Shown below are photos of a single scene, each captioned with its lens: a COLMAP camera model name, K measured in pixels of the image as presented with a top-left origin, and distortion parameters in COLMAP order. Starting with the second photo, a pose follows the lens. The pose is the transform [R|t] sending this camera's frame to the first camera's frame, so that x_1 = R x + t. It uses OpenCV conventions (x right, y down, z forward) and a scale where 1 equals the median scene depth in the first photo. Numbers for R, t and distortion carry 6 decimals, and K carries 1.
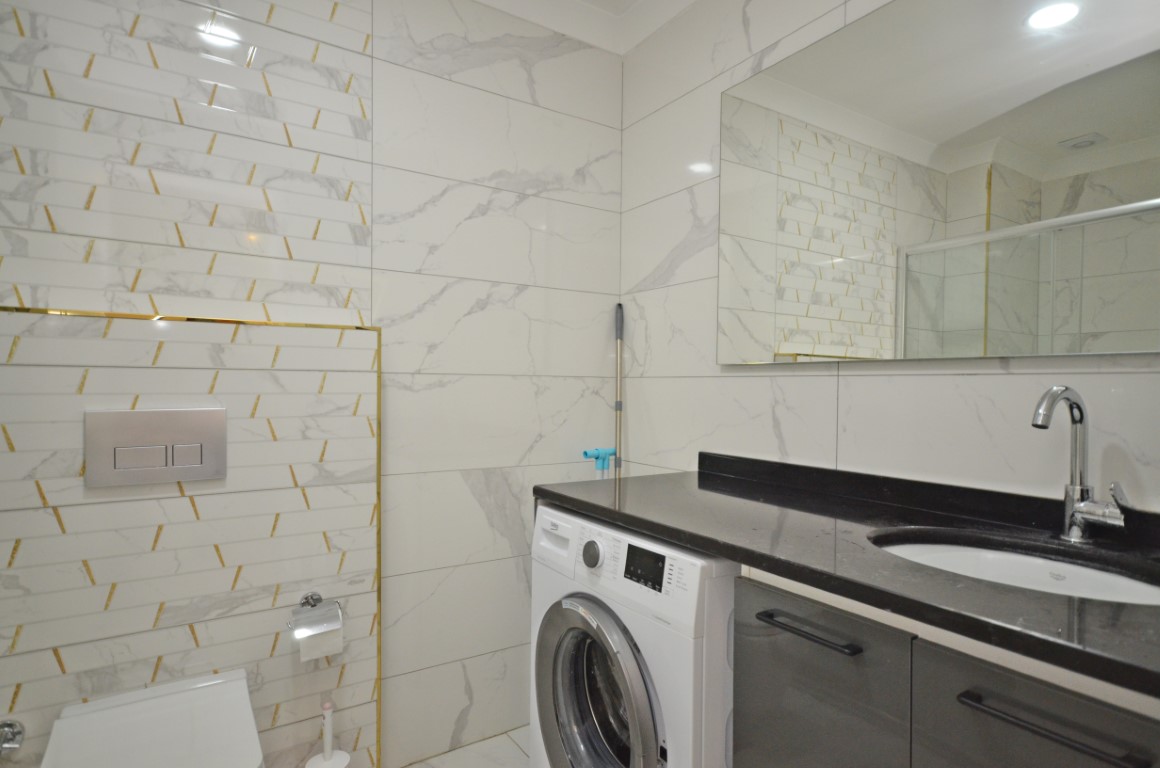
lens RADIAL K [[619.1, 0, 577.2], [0, 619.1, 399.1], [0, 0, 1]] dist [0.009268, 0.001589]
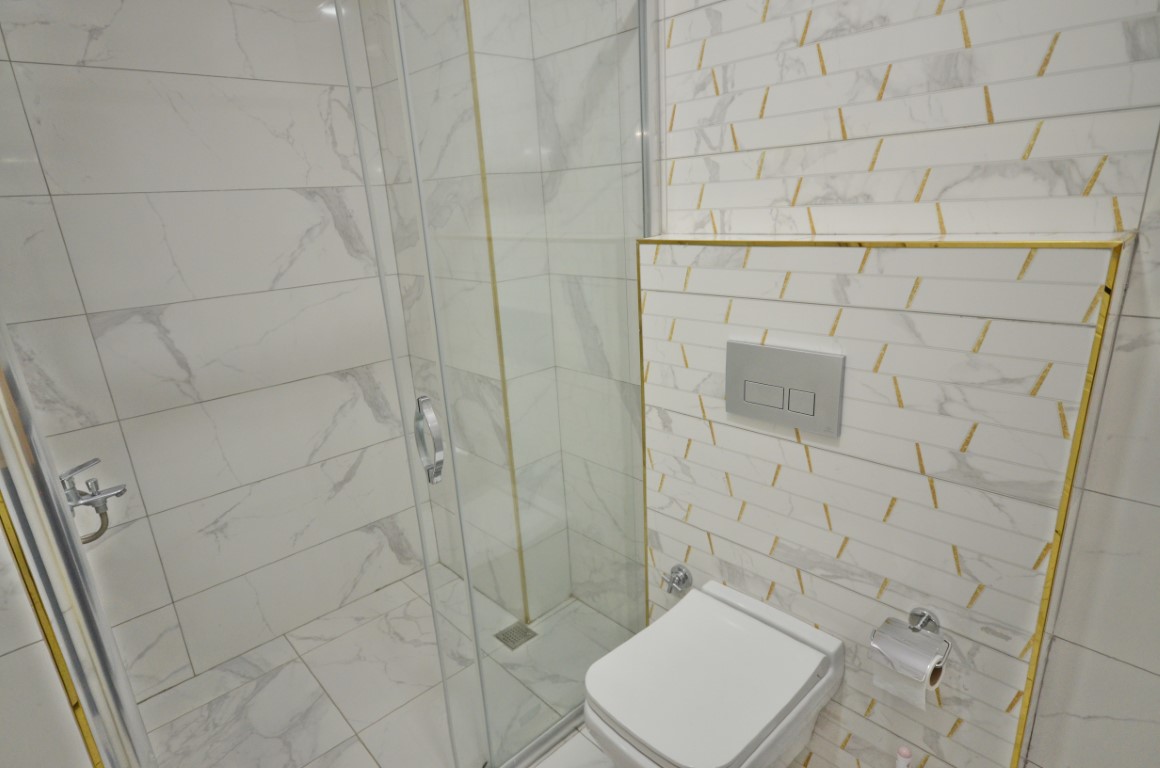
lens RADIAL K [[619.1, 0, 577.2], [0, 619.1, 399.1], [0, 0, 1]] dist [0.009268, 0.001589]
pose [[0.166881, 0.287886, -0.943012, 0.142147], [0.037678, 0.953864, 0.297867, -0.178937], [0.985257, -0.085239, 0.148335, 0.525100]]
